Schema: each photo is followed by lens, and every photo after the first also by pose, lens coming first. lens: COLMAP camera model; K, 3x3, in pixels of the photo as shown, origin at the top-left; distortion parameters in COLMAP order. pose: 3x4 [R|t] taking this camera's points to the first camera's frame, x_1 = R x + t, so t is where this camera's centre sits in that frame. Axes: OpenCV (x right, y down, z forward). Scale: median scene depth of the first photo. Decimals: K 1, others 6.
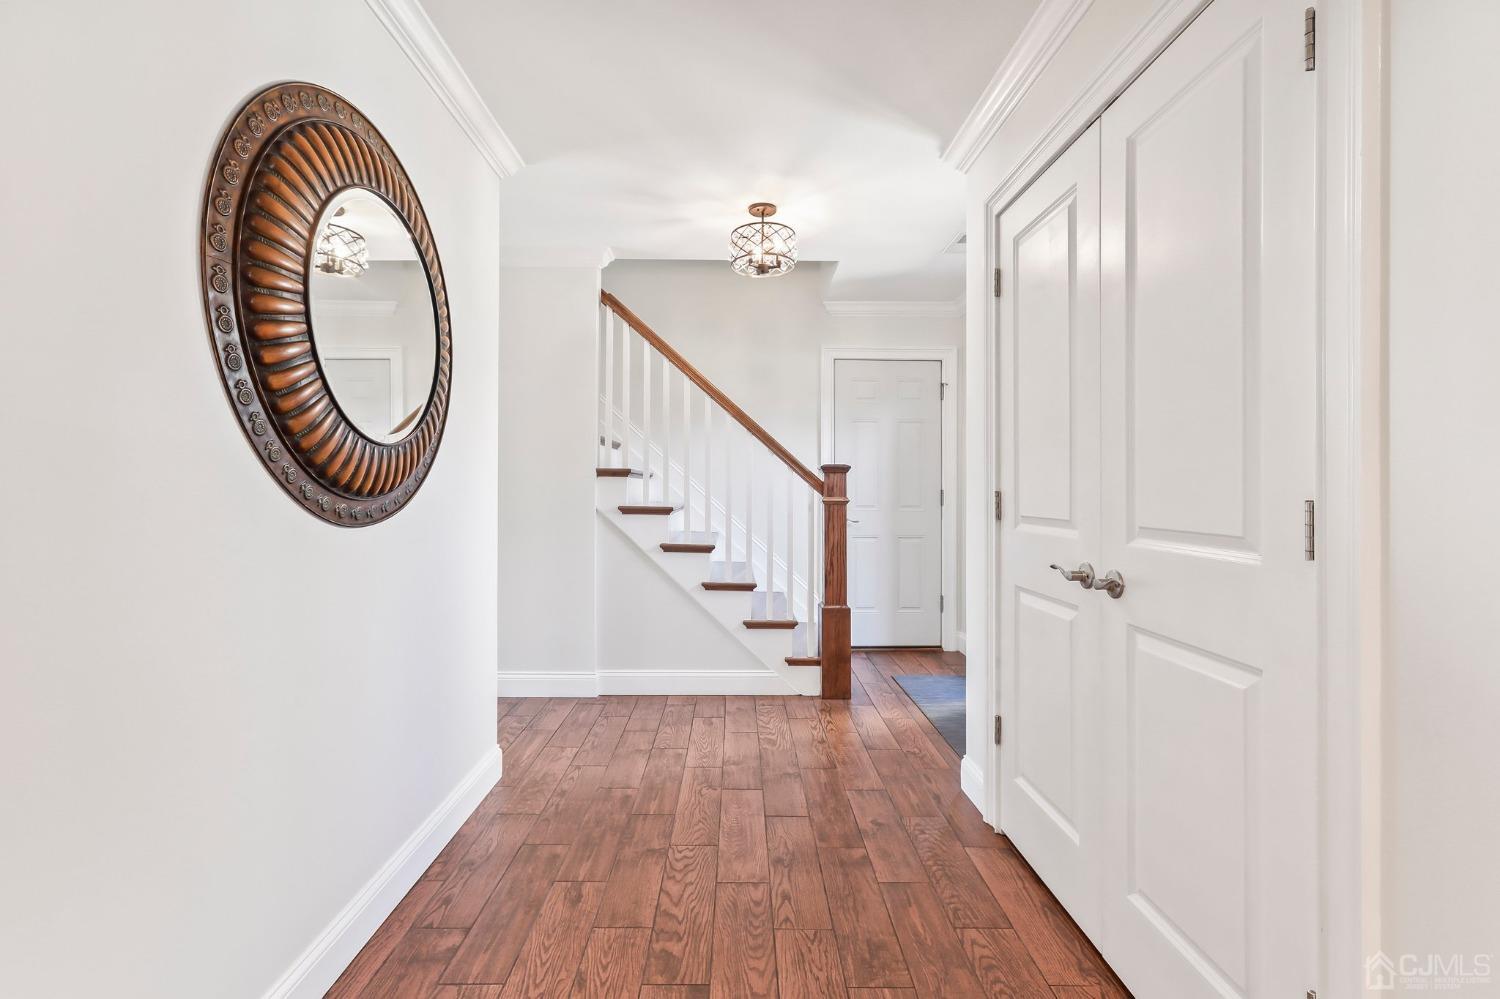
lens RADIAL K [[685.1, 0, 748.0], [0, 685.1, 494.6], [0, 0, 1]] dist [-0.000081, 0.004535]
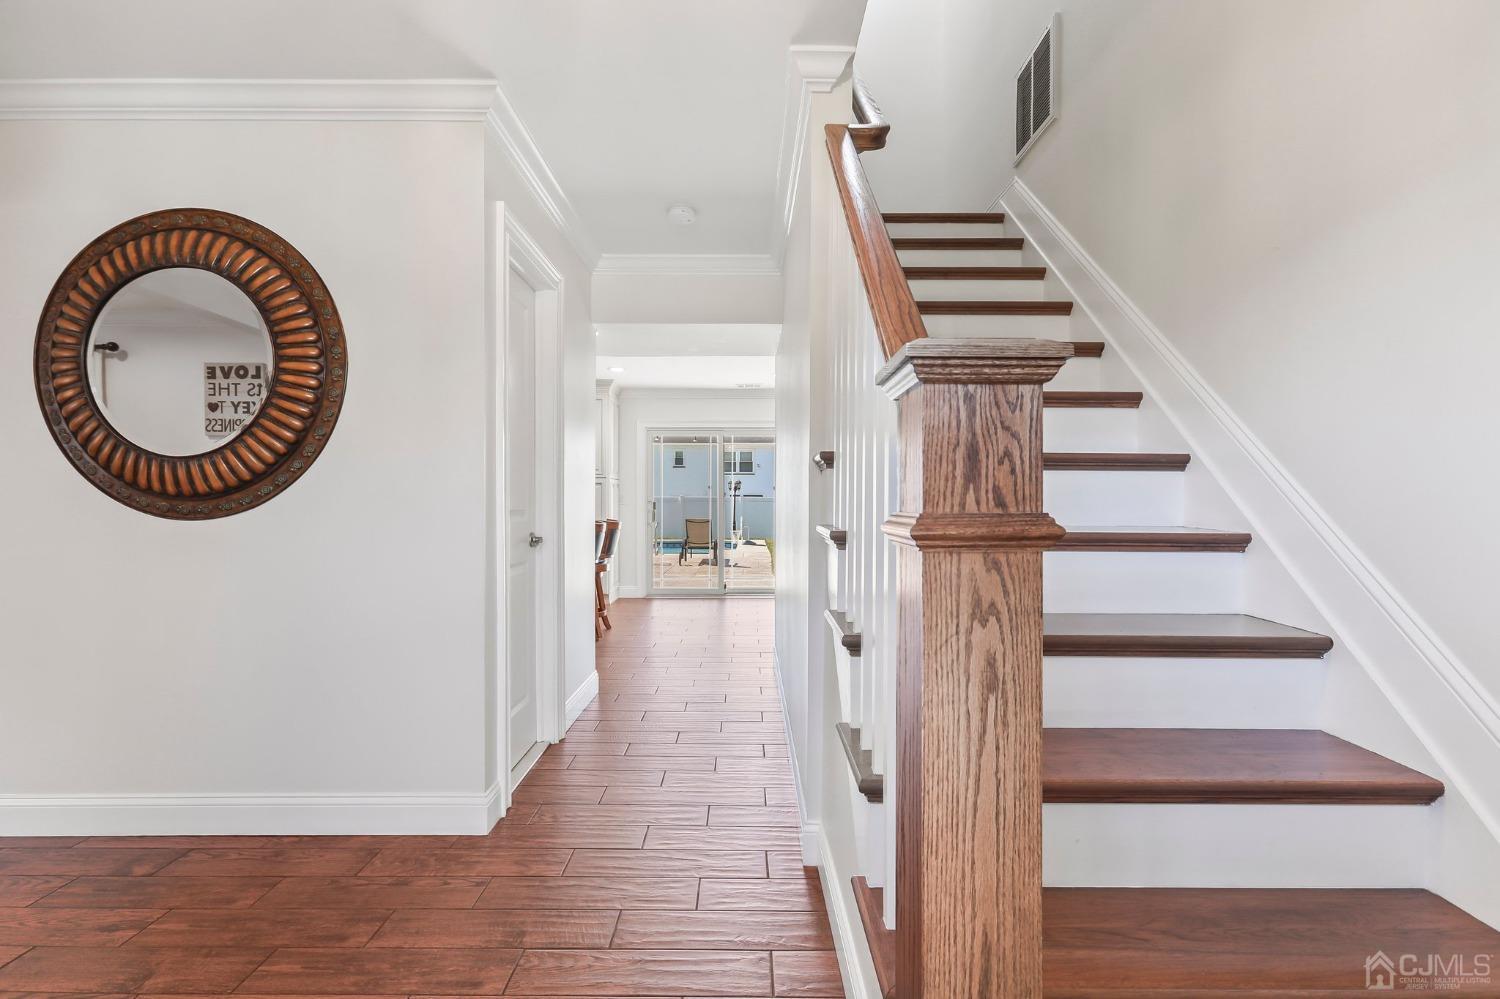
lens RADIAL K [[685.1, 0, 746.1], [0, 685.1, 505.7], [0, 0, 1]] dist [-0.000081, 0.004535]
pose [[-0.039904, 0.006869, -0.999180, 0.576041], [-0.001628, 0.999975, 0.006940, 0.002370], [0.999202, 0.001903, -0.039892, 1.676522]]
